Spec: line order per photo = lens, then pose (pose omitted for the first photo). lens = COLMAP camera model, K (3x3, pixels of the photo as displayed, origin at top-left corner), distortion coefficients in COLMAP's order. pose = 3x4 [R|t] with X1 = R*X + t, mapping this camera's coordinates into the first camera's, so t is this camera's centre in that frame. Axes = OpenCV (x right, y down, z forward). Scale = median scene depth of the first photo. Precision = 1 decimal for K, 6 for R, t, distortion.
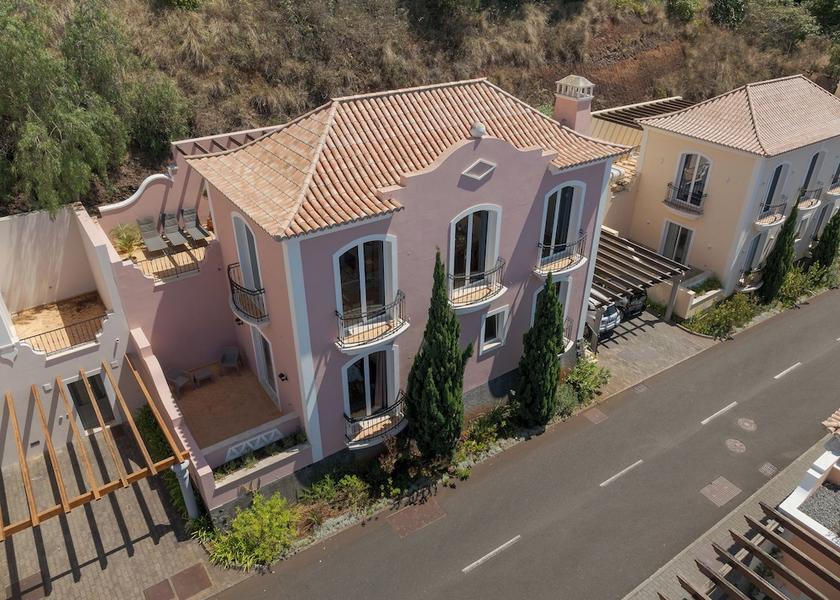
lens RADIAL K [[602.8, 0, 422.4], [0, 602.8, 304.1], [0, 0, 1]] dist [-0.031937, 0.002155]
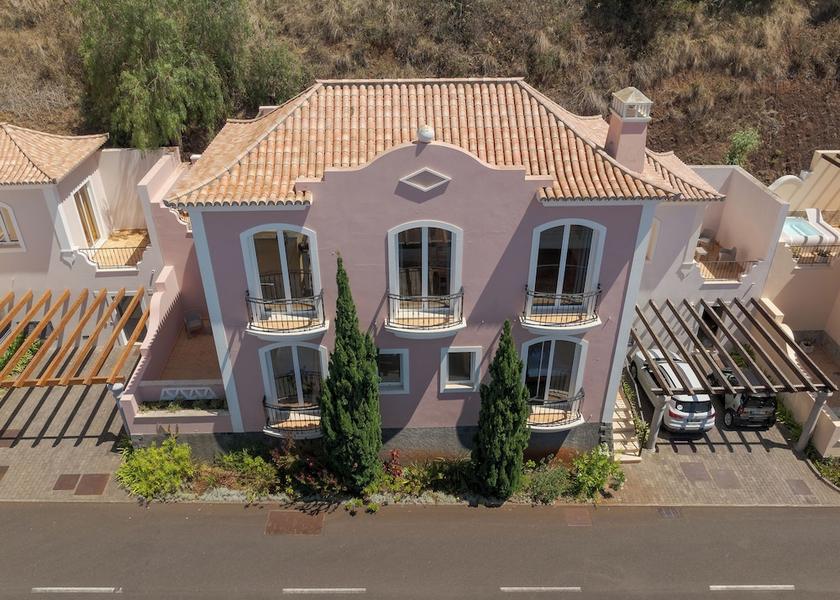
lens RADIAL K [[656.5, 0, 417.7], [0, 656.5, 332.3], [0, 0, 1]] dist [-0.036774, 0.003894]
pose [[0.840172, 0.290290, -0.458085, 0.506676], [-0.274607, 0.956106, 0.102232, -0.091983], [0.467655, 0.039901, 0.883010, 0.144646]]
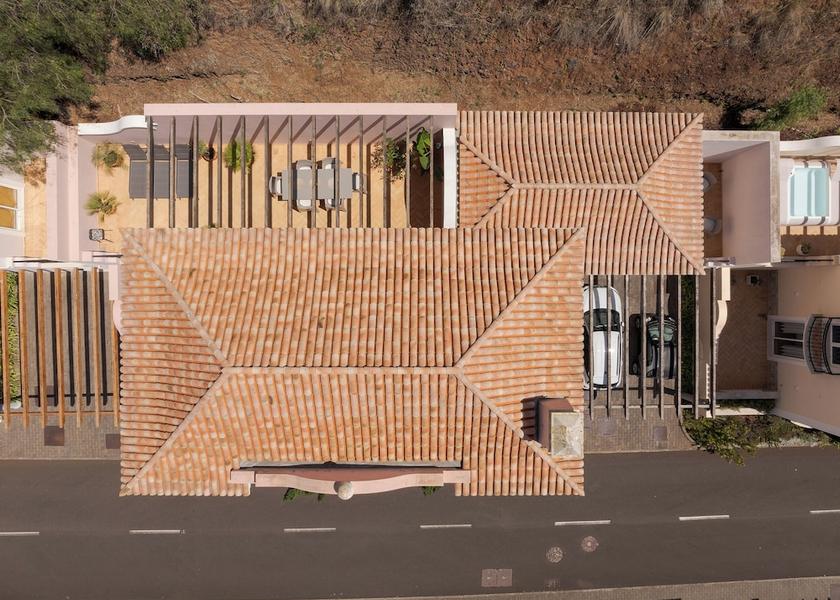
lens RADIAL K [[602.8, 0, 422.4], [0, 602.8, 304.1], [0, 0, 1]] dist [-0.031937, 0.002155]
pose [[0.819563, 0.572971, -0.004425, 0.027810], [-0.293823, 0.426882, 0.855243, -1.019992], [0.491919, -0.699625, 0.518209, 0.662127]]
